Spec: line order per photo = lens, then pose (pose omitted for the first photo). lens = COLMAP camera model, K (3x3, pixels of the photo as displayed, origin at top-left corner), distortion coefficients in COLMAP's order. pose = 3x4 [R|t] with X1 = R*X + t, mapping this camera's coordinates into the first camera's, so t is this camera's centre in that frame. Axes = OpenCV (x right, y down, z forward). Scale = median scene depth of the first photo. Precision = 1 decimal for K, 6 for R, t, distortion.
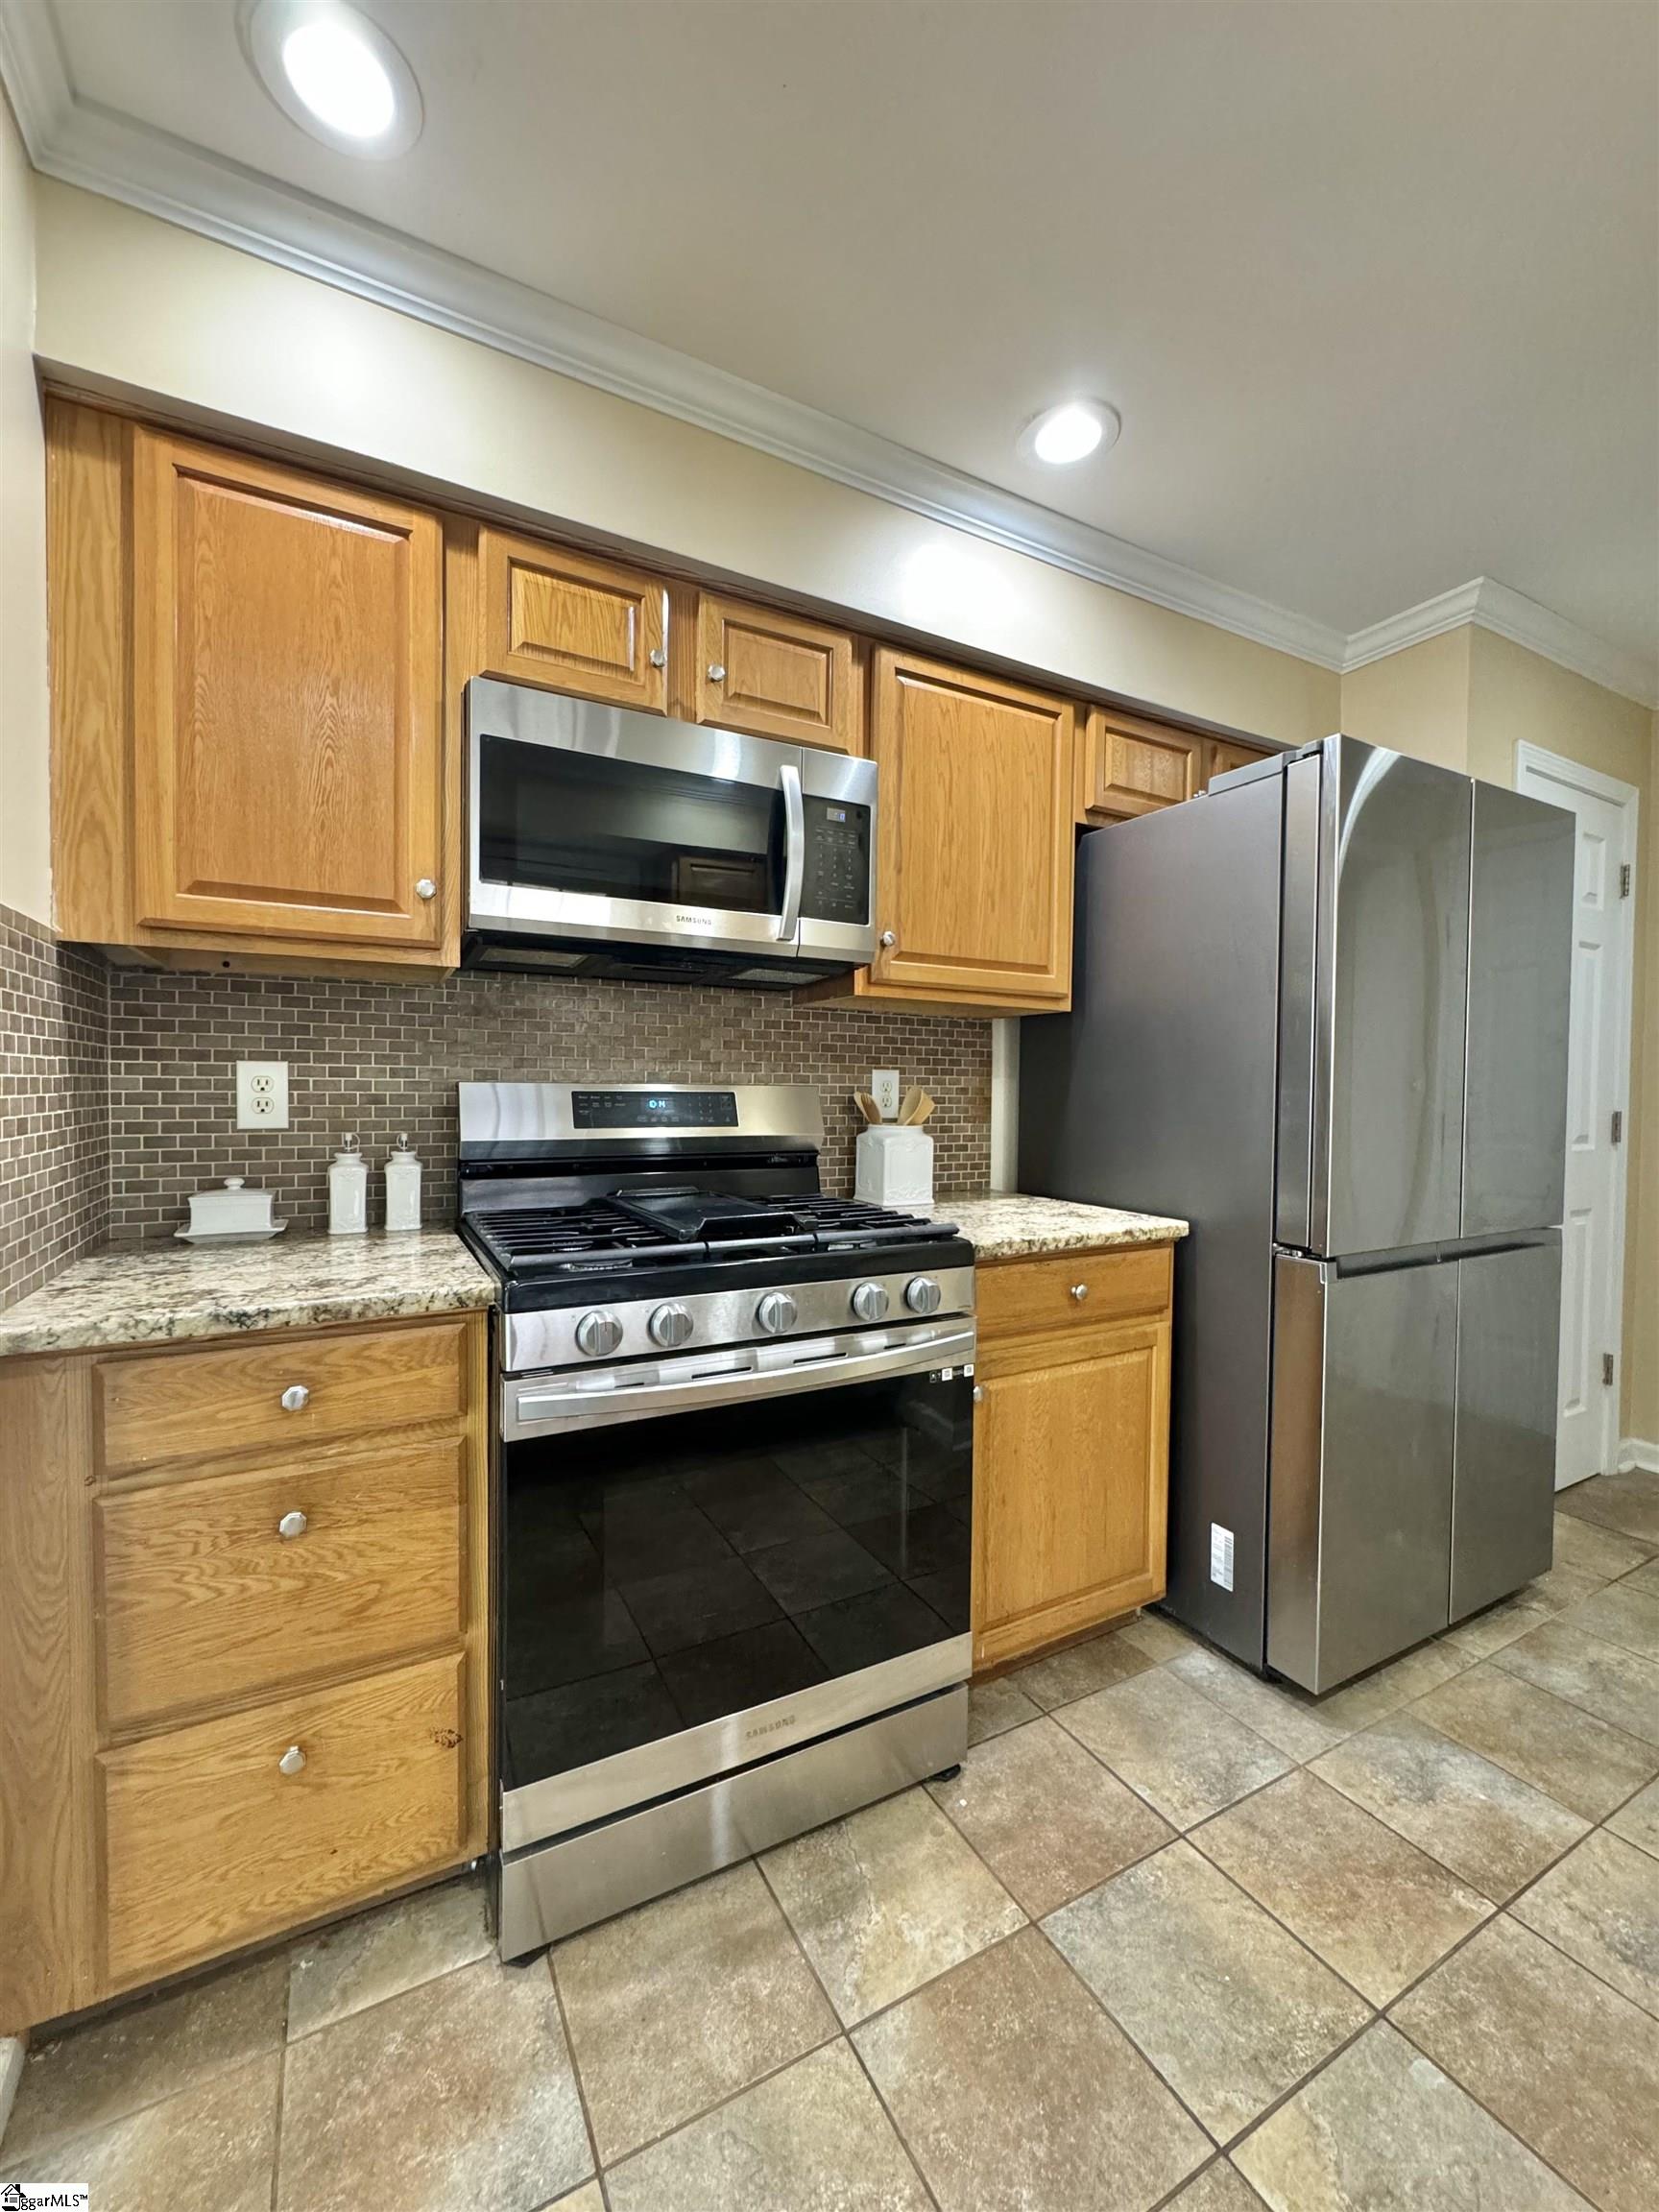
lens RADIAL K [[885.6, 0, 829.5], [0, 885.6, 1106.0], [0, 0, 1]] dist [-0.002976, 0.000277]
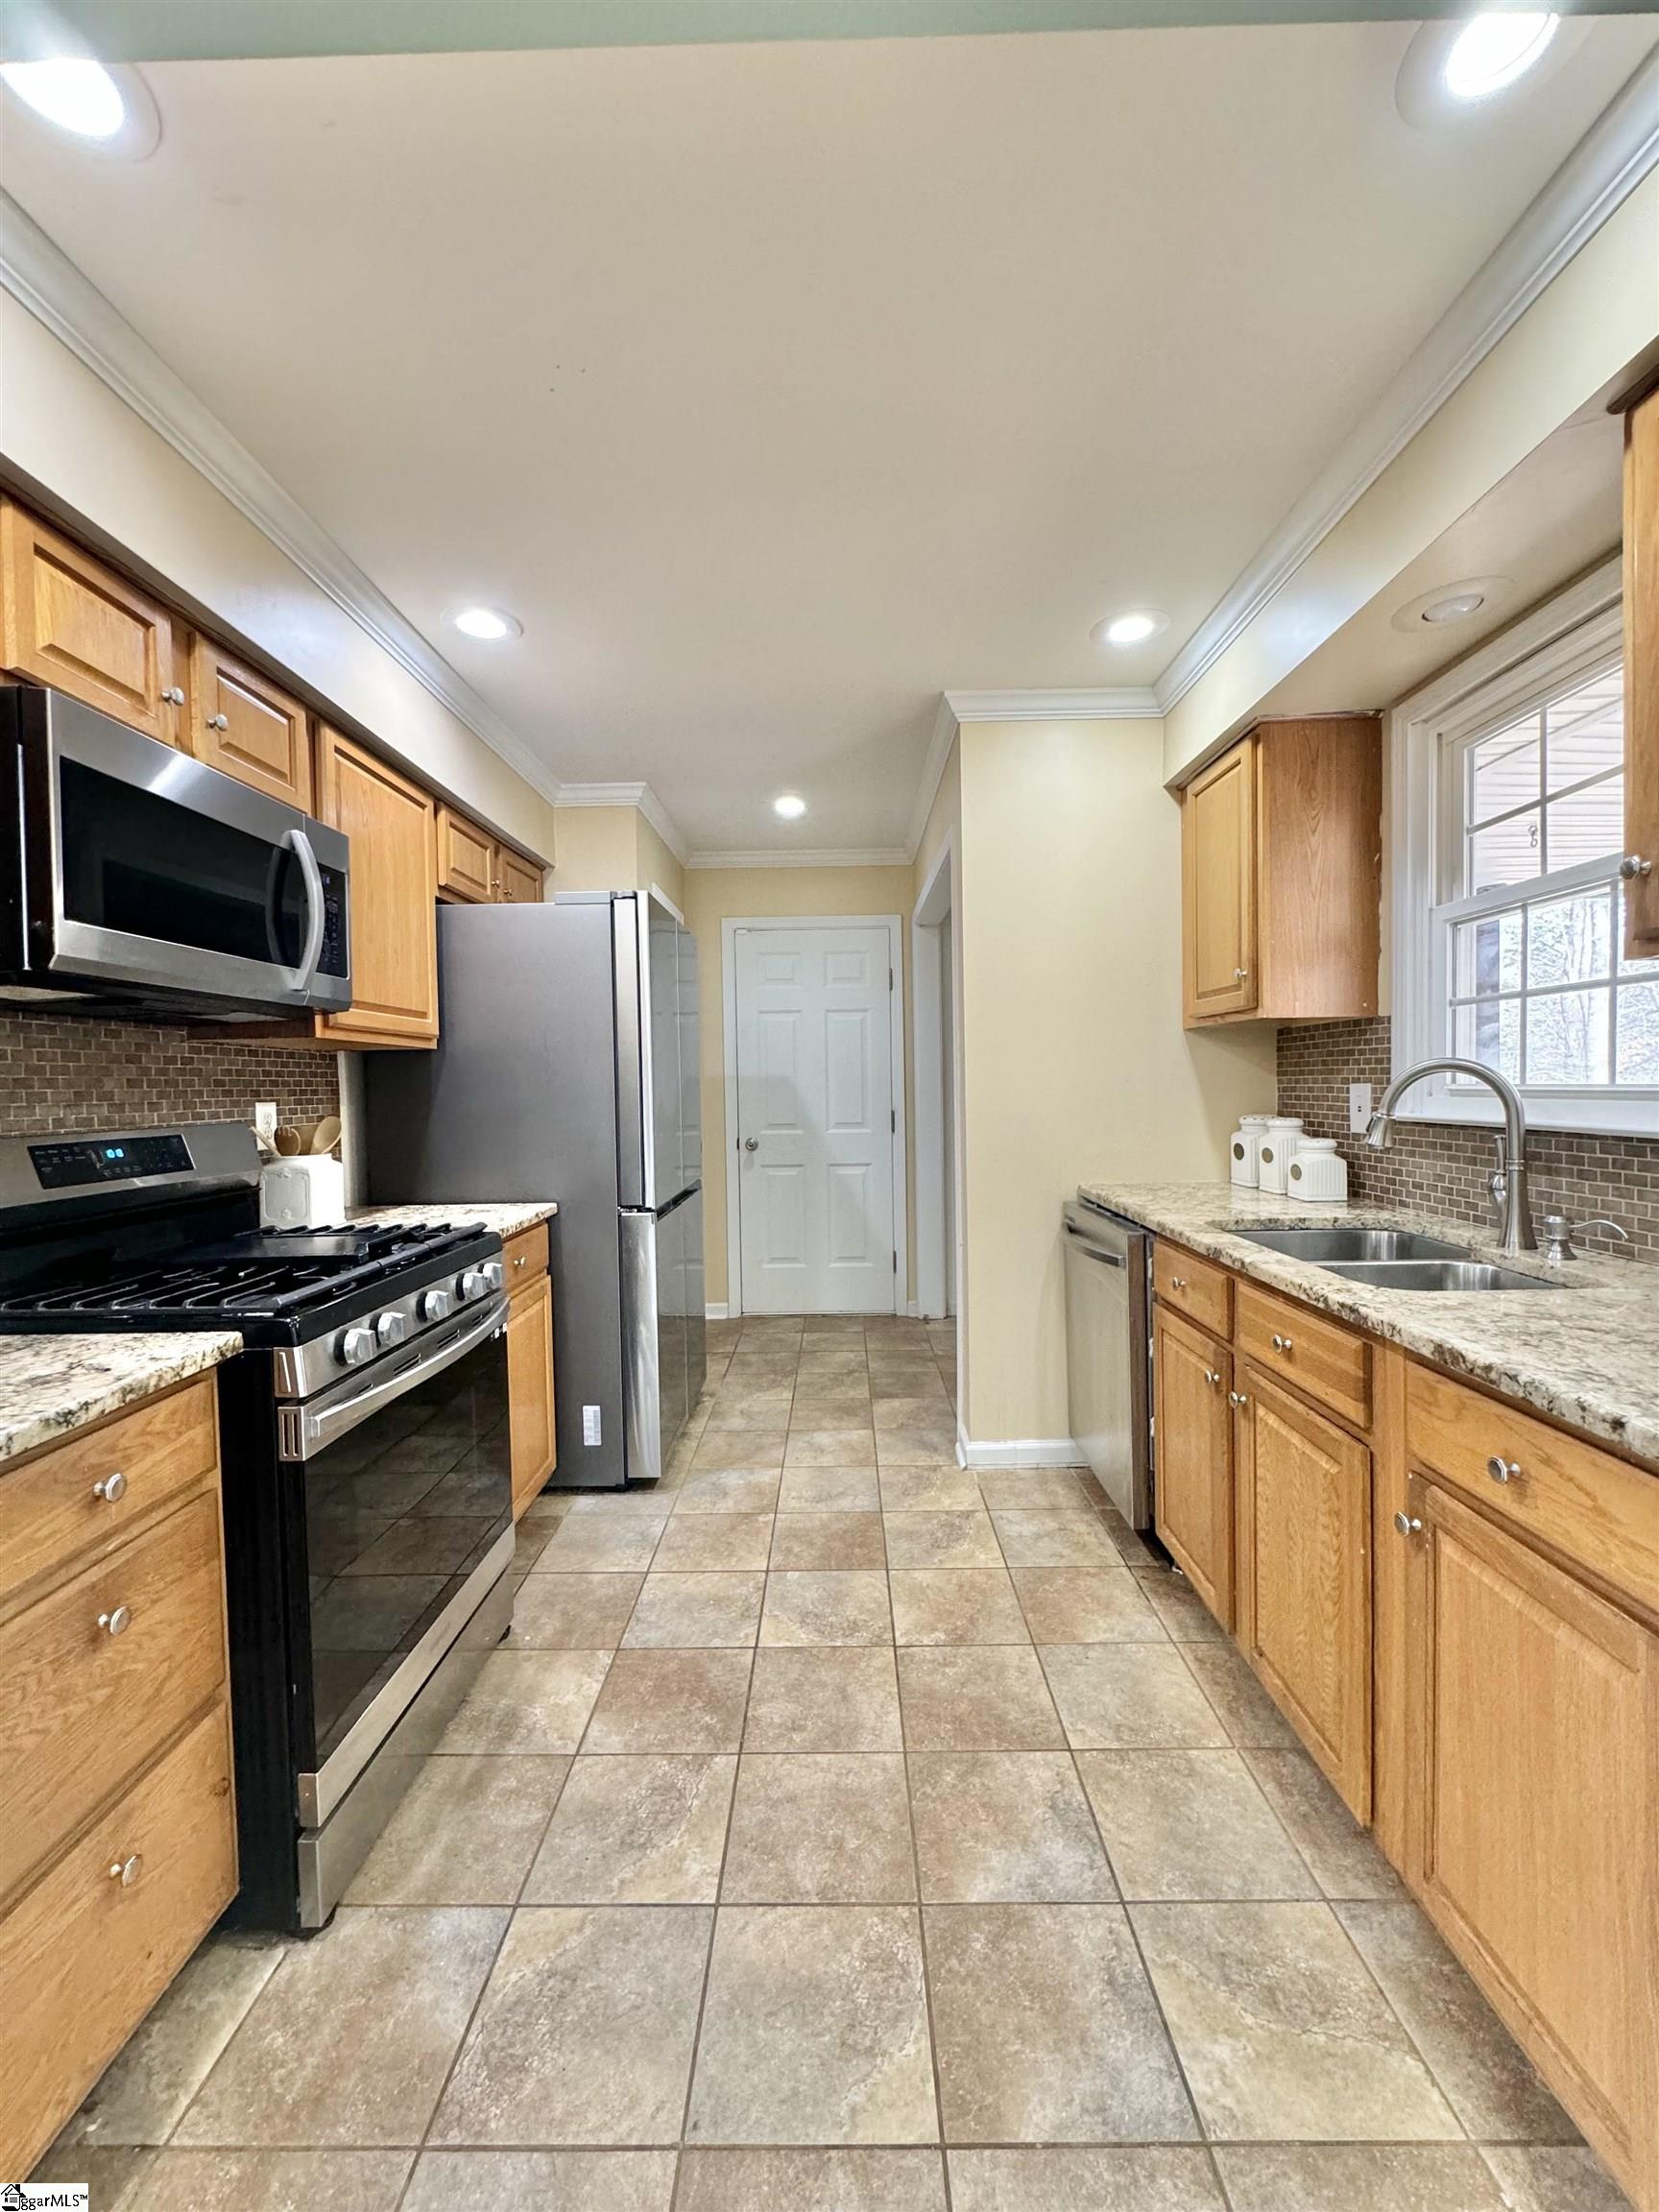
lens RADIAL K [[891.2, 0, 829.5], [0, 891.2, 1106.0], [0, 0, 1]] dist [0.007430, 0.000265]
pose [[0.491099, -0.041902, 0.870095, -0.650734], [0.042194, 0.998814, 0.024286, -0.043378], [-0.870081, 0.024786, 0.492285, -0.093578]]
